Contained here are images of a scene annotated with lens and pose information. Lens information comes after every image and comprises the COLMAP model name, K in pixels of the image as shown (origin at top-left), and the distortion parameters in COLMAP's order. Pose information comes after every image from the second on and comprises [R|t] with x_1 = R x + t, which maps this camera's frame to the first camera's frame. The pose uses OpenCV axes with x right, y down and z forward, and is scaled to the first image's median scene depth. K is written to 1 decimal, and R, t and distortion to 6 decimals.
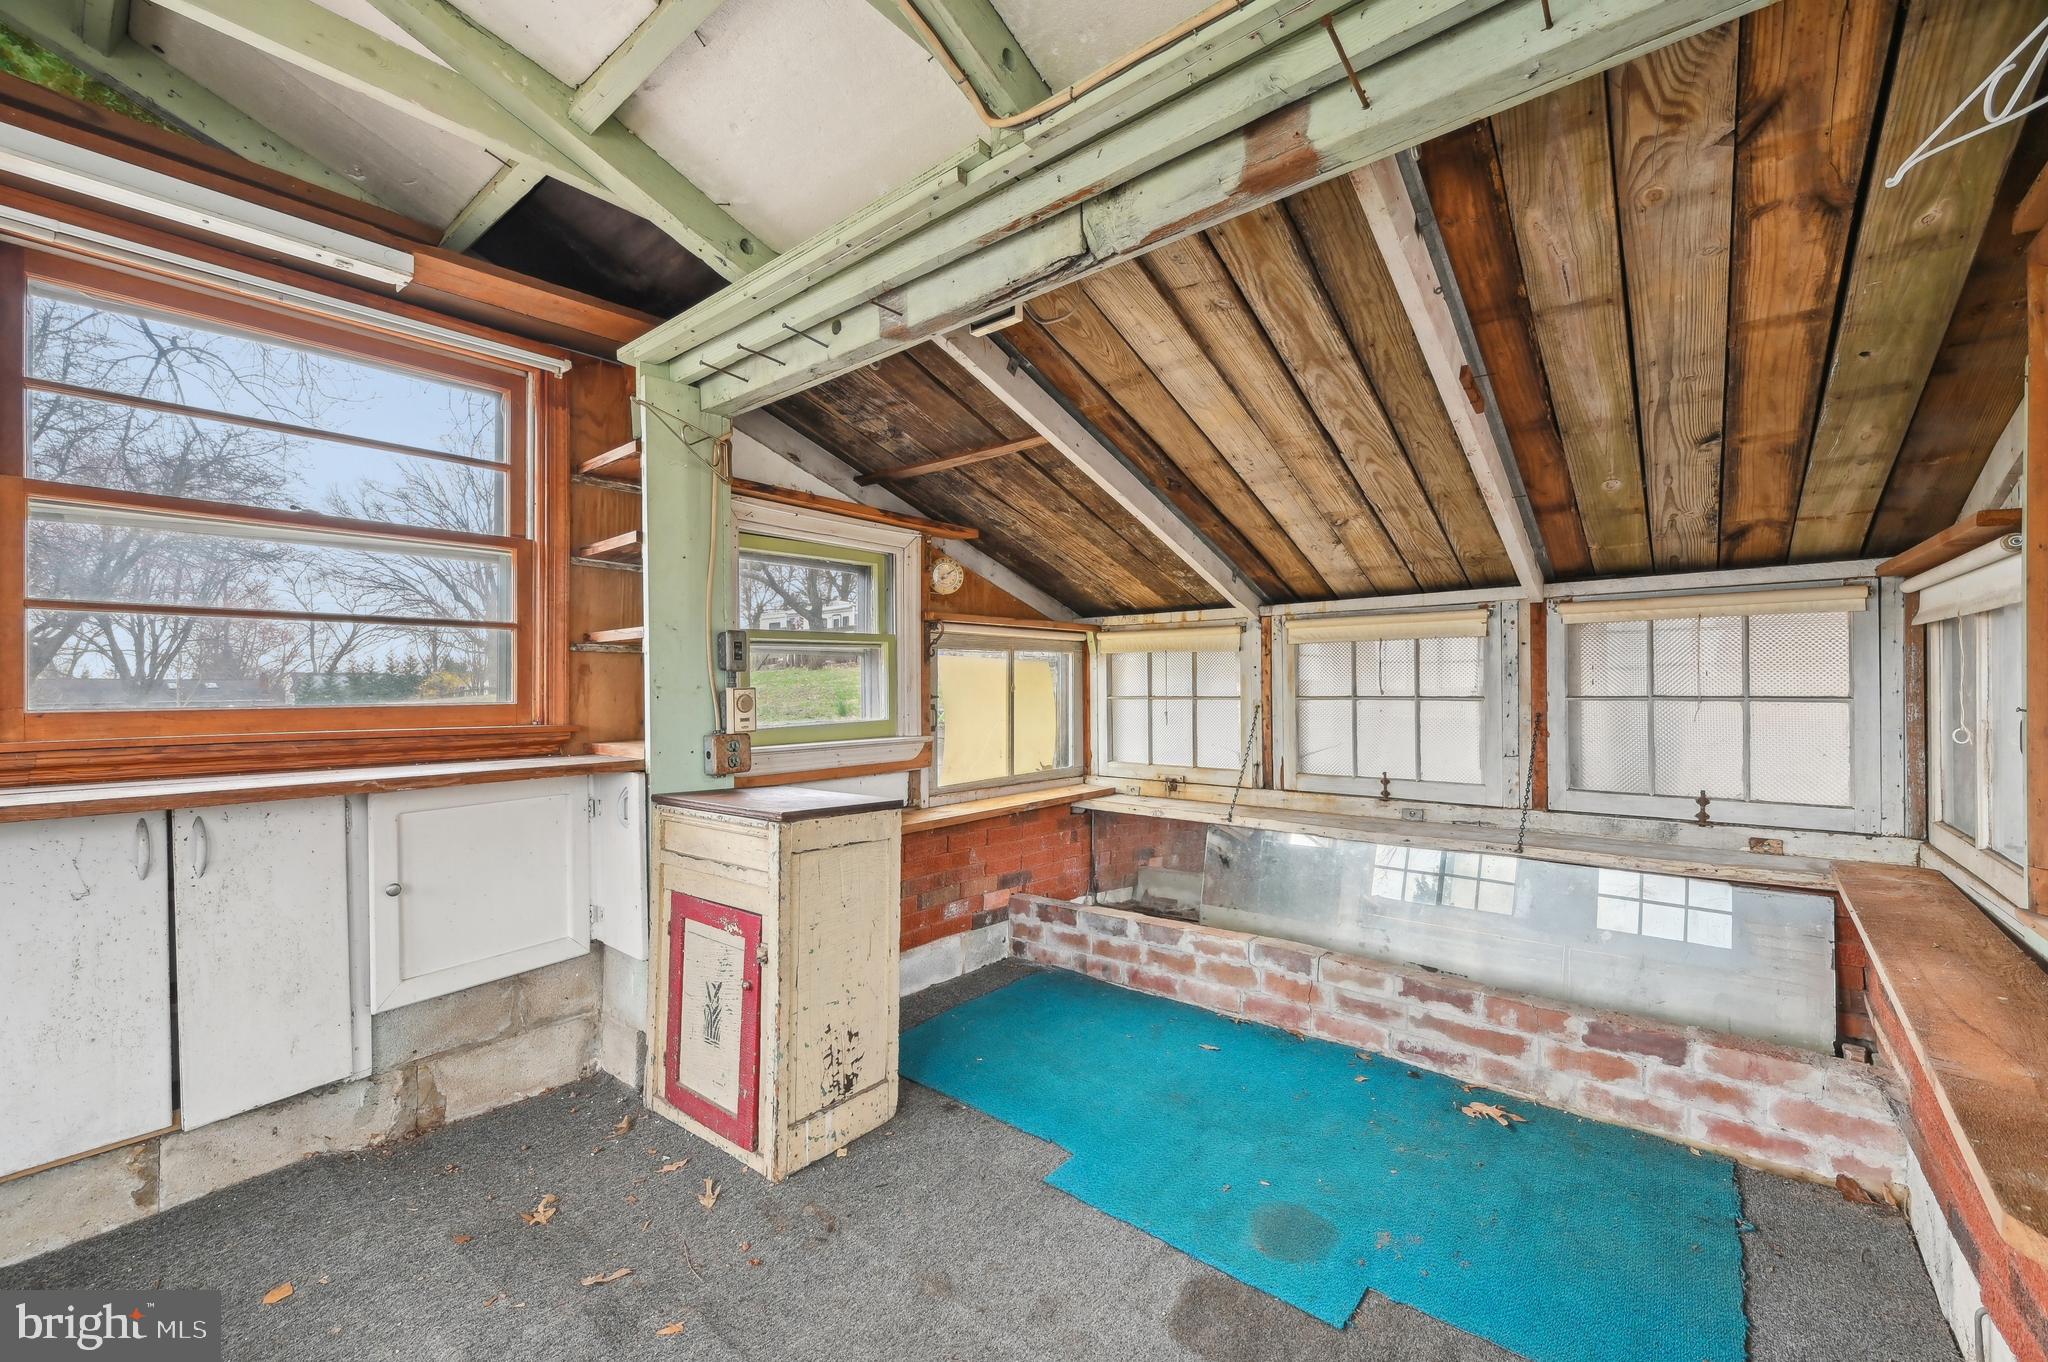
lens RADIAL K [[815.7, 0, 1036.0], [0, 815.7, 683.4], [0, 0, 1]] dist [0.000714, -0.000415]
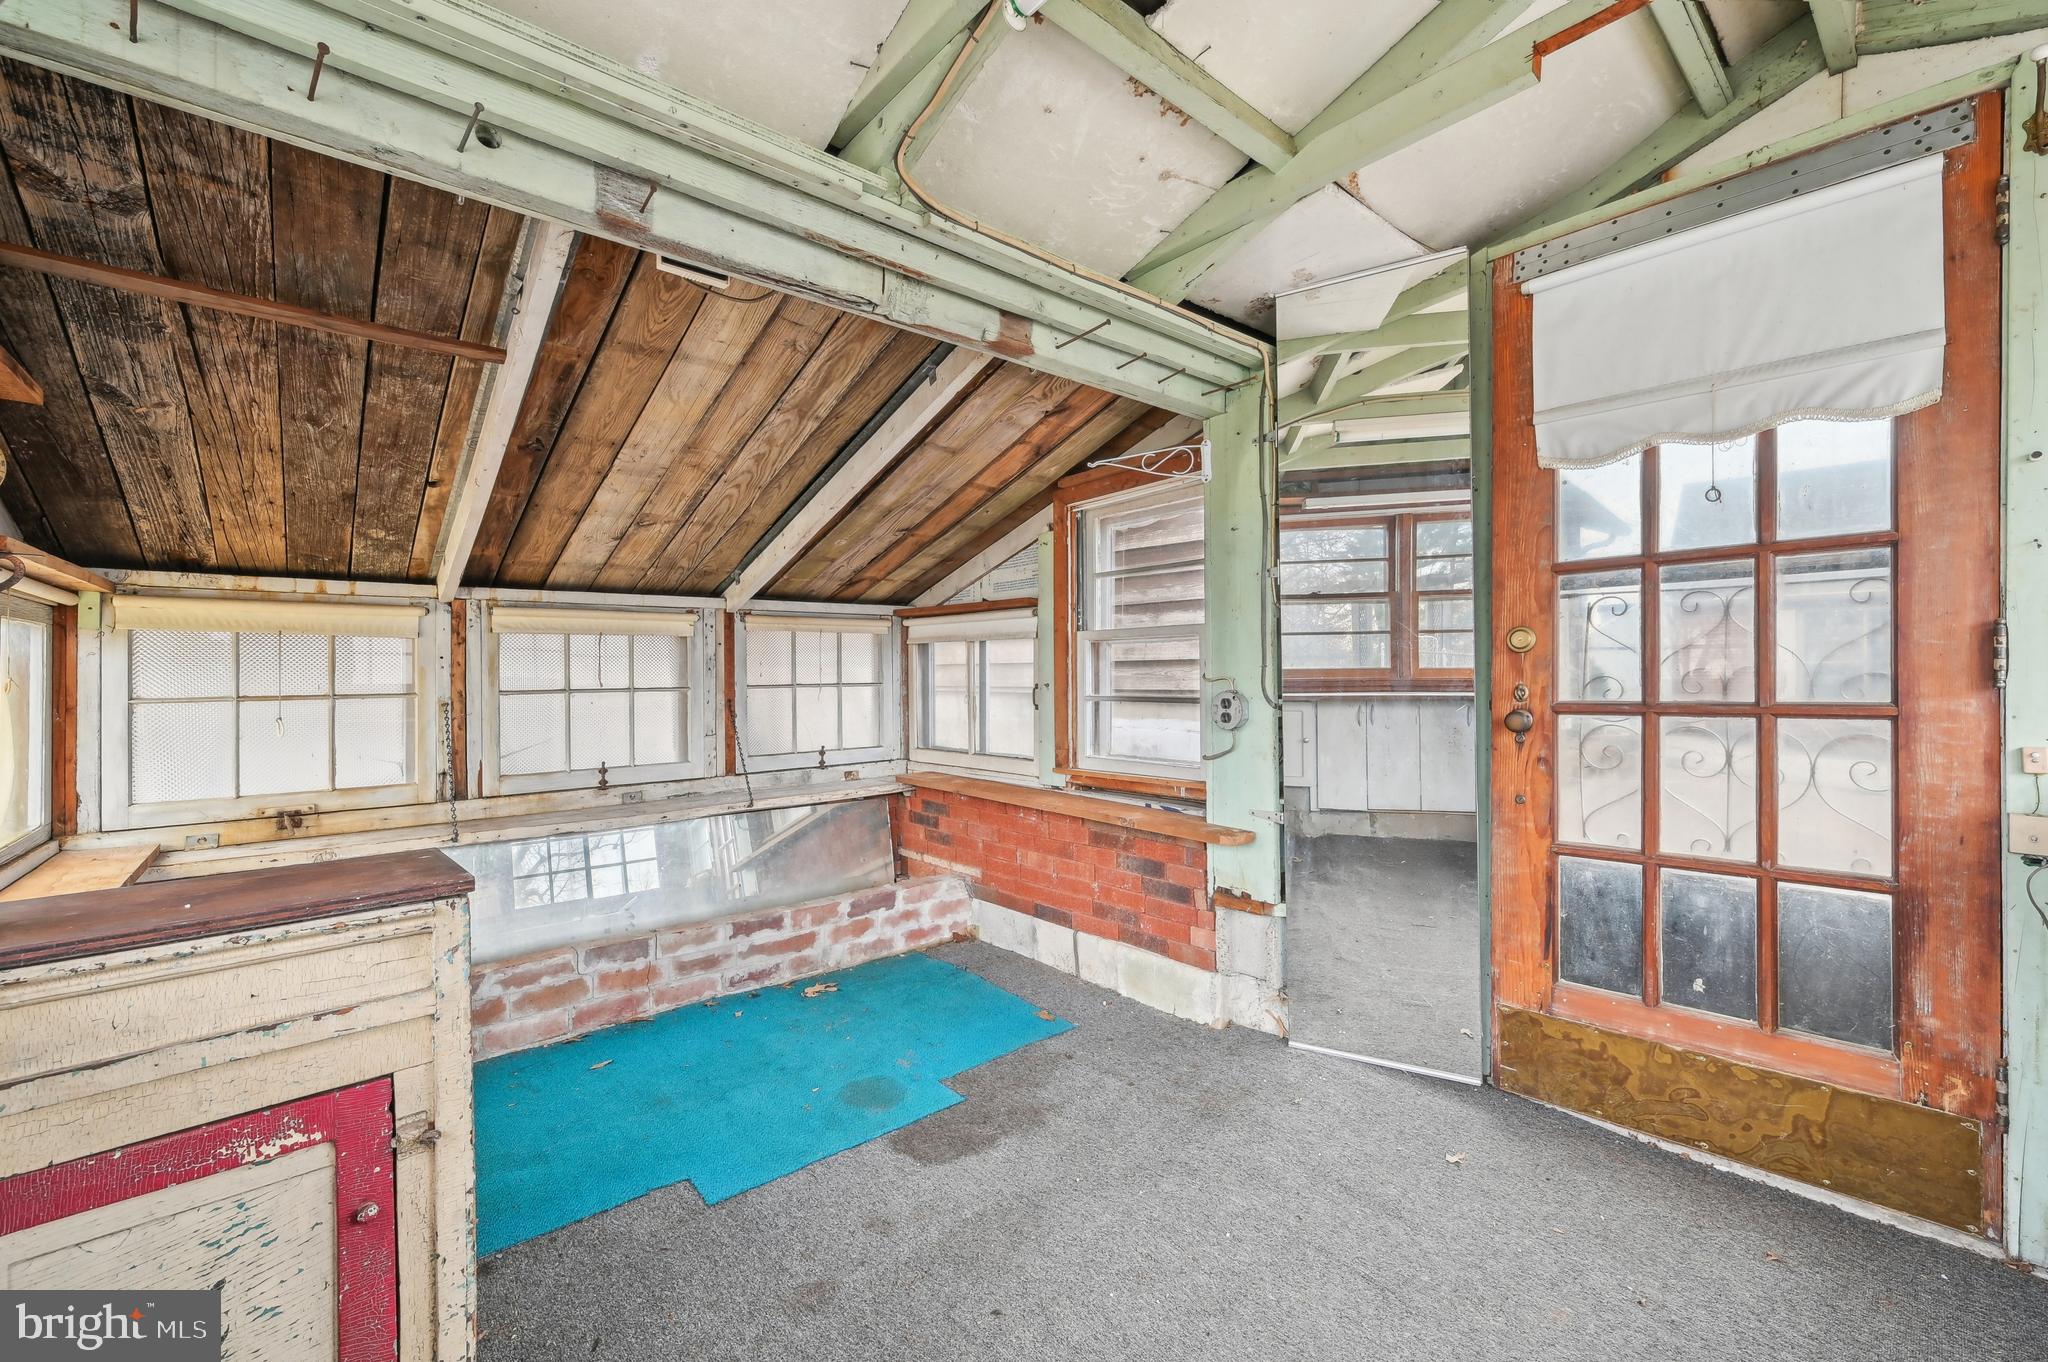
lens RADIAL K [[815.7, 0, 1043.1], [0, 815.7, 673.7], [0, 0, 1]] dist [0.000714, -0.000415]
pose [[0.173031, 0.001883, 0.984915, -0.646869], [0.005710, 0.999979, -0.002915, 0.003658], [-0.984900, 0.006128, 0.173016, 0.348804]]
